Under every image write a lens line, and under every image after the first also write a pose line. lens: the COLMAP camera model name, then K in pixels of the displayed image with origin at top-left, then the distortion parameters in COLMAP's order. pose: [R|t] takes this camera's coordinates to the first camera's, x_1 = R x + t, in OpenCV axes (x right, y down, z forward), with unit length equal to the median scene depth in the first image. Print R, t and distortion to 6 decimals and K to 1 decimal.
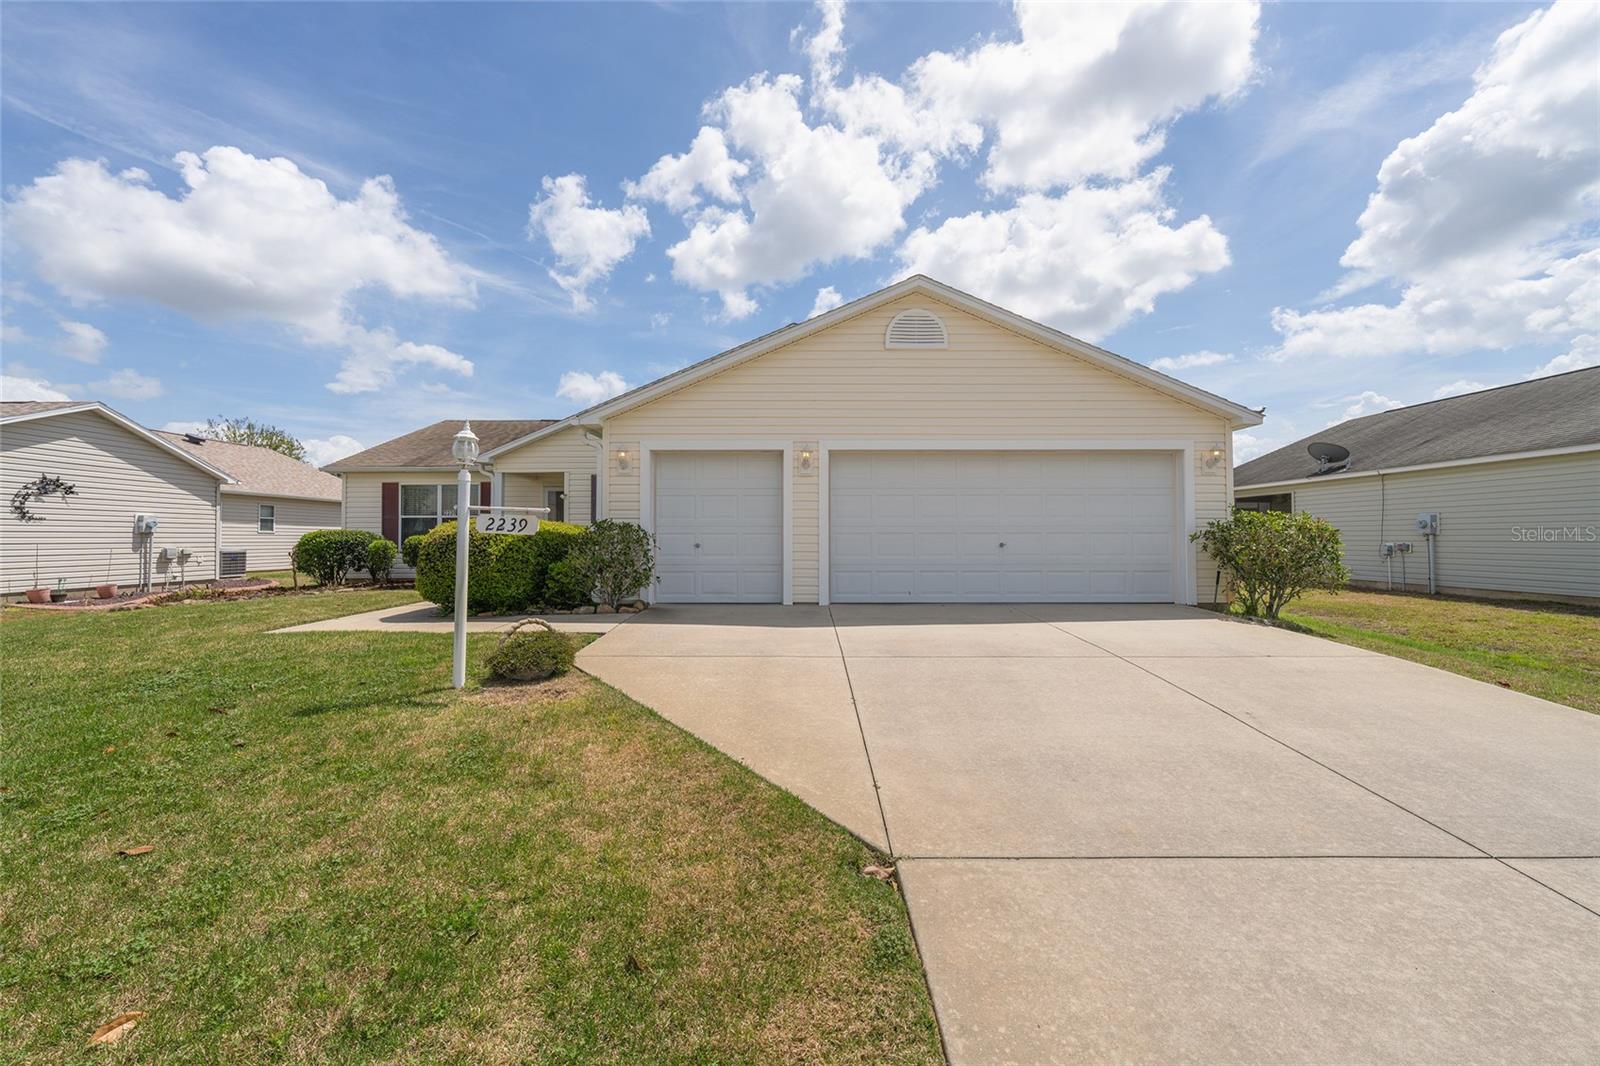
lens RADIAL K [[610.3, 0, 800.0], [0, 610.3, 533.0], [0, 0, 1]] dist [-0.000783, 0.000009]
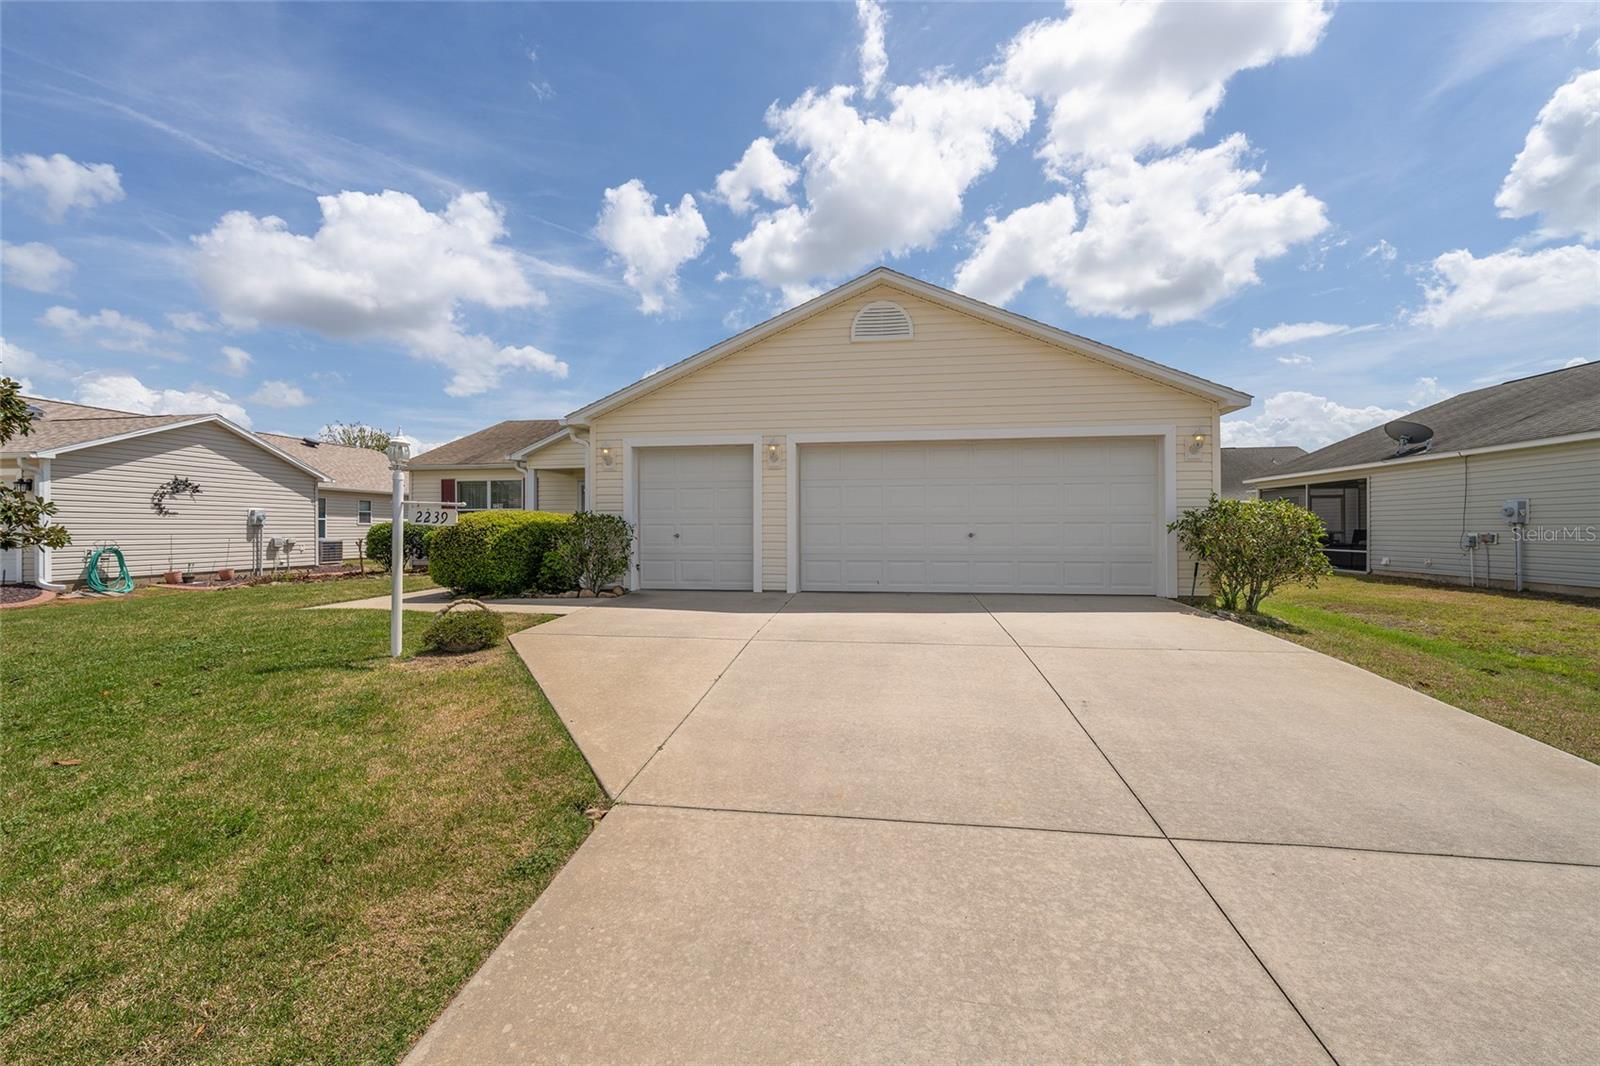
lens RADIAL K [[612.8, 0, 800.0], [0, 612.8, 533.0], [0, 0, 1]] dist [-0.000920, 0.000032]
pose [[0.990335, -0.000450, -0.138696, 0.118575], [0.002496, 0.999891, 0.014579, 0.000588], [0.138674, -0.014785, 0.990228, -0.017112]]
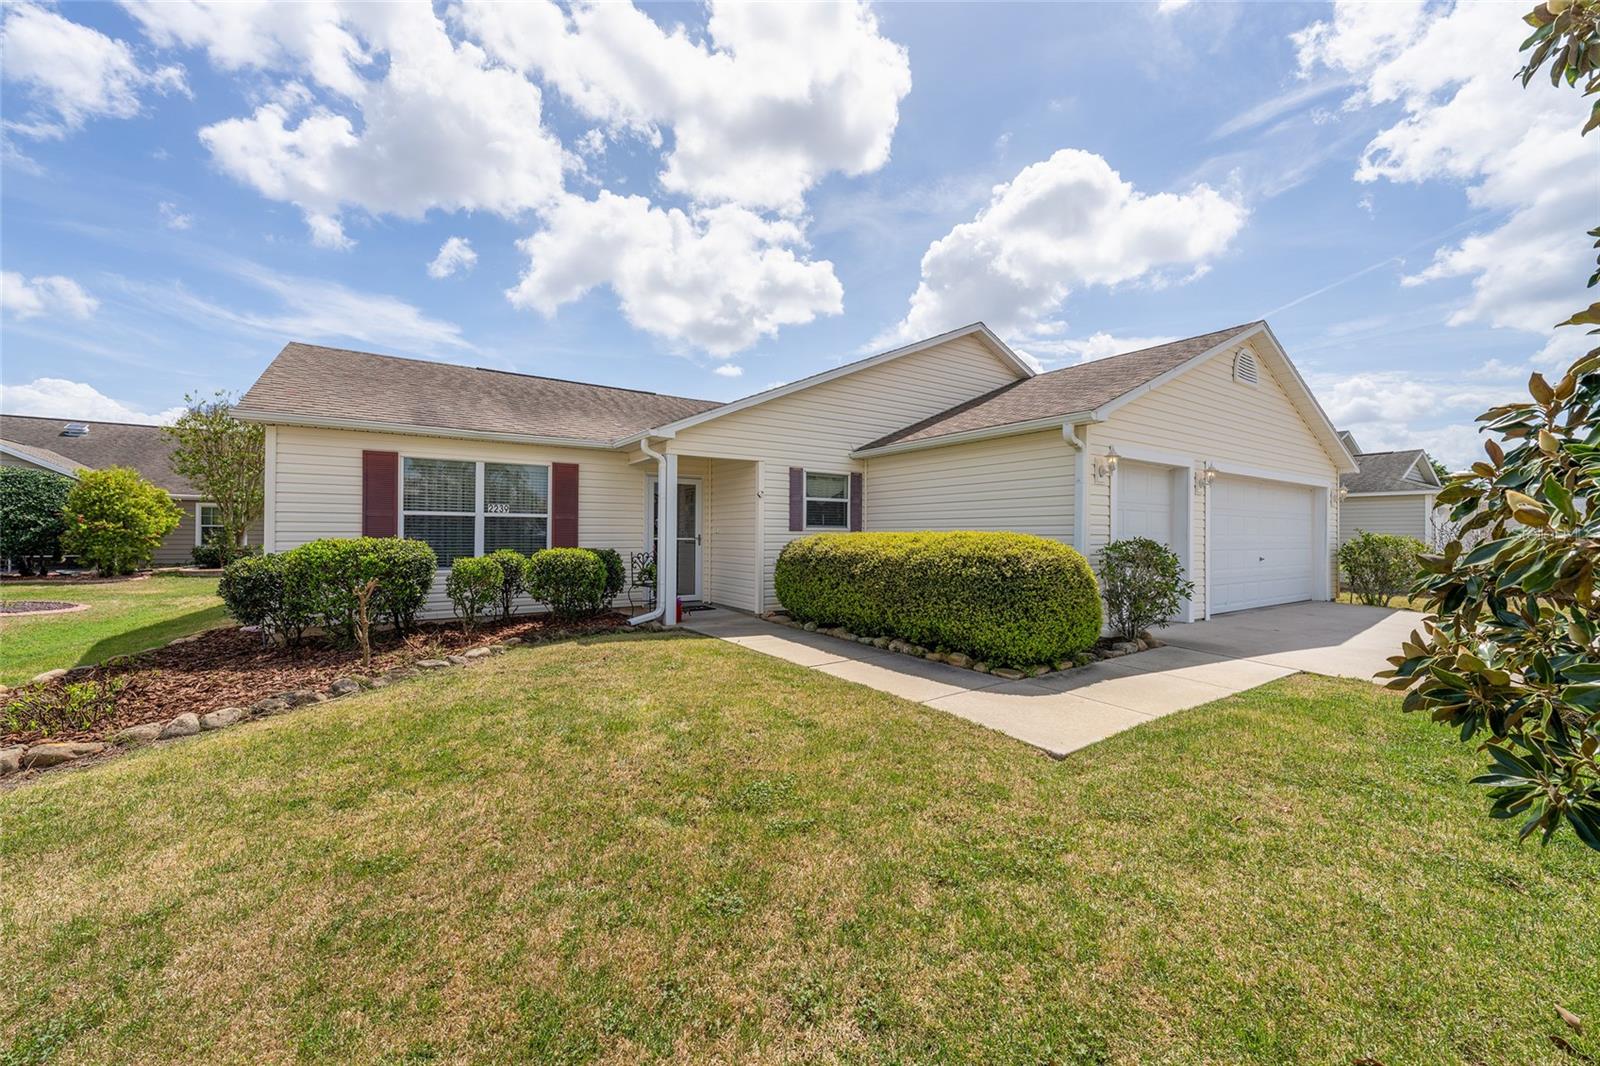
lens RADIAL K [[622.4, 0, 800.0], [0, 622.4, 533.0], [0, 0, 1]] dist [-0.000605, -0.000049]
pose [[0.828973, 0.009224, 0.559212, -0.672080], [-0.011753, 0.999931, 0.000929, -0.013181], [-0.559164, -0.007343, 0.829024, 0.316447]]
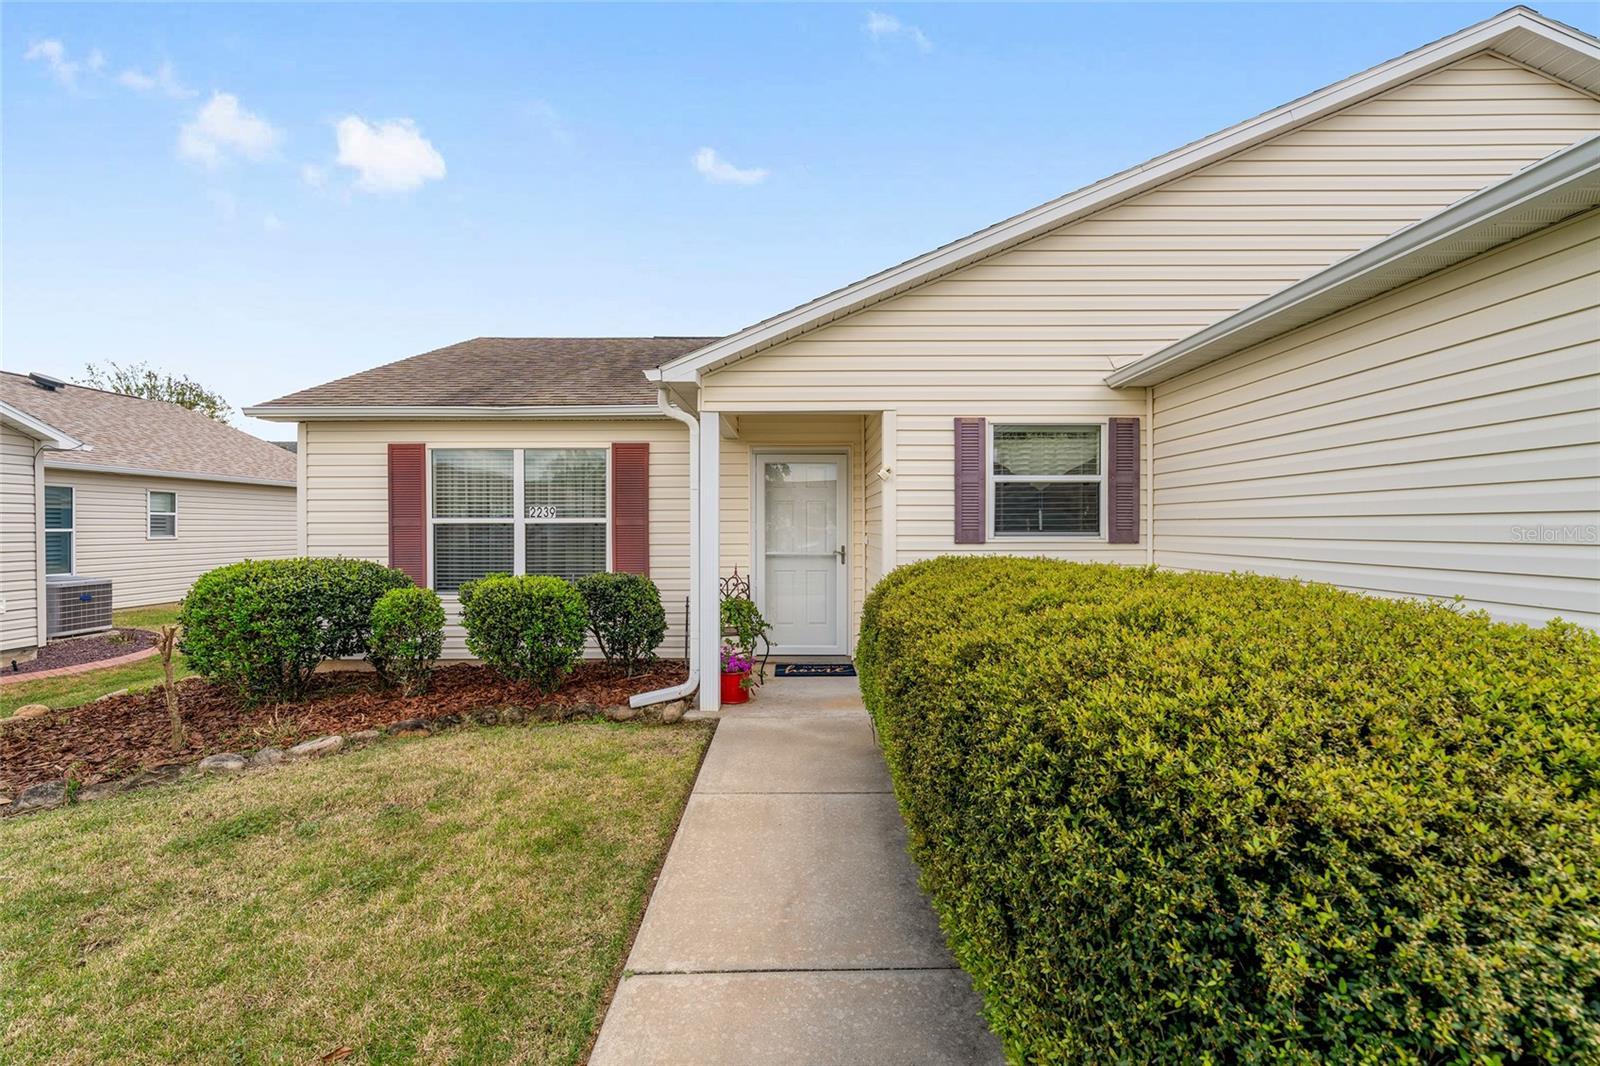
lens RADIAL K [[685.2, 0, 800.0], [0, 685.2, 533.0], [0, 0, 1]] dist [0.000634, 0.000060]
pose [[1.000000, 0.000206, 0.000289, -0.389213], [-0.000212, 0.999820, 0.018968, -0.027715], [-0.000285, -0.018968, 0.999820, 0.506060]]
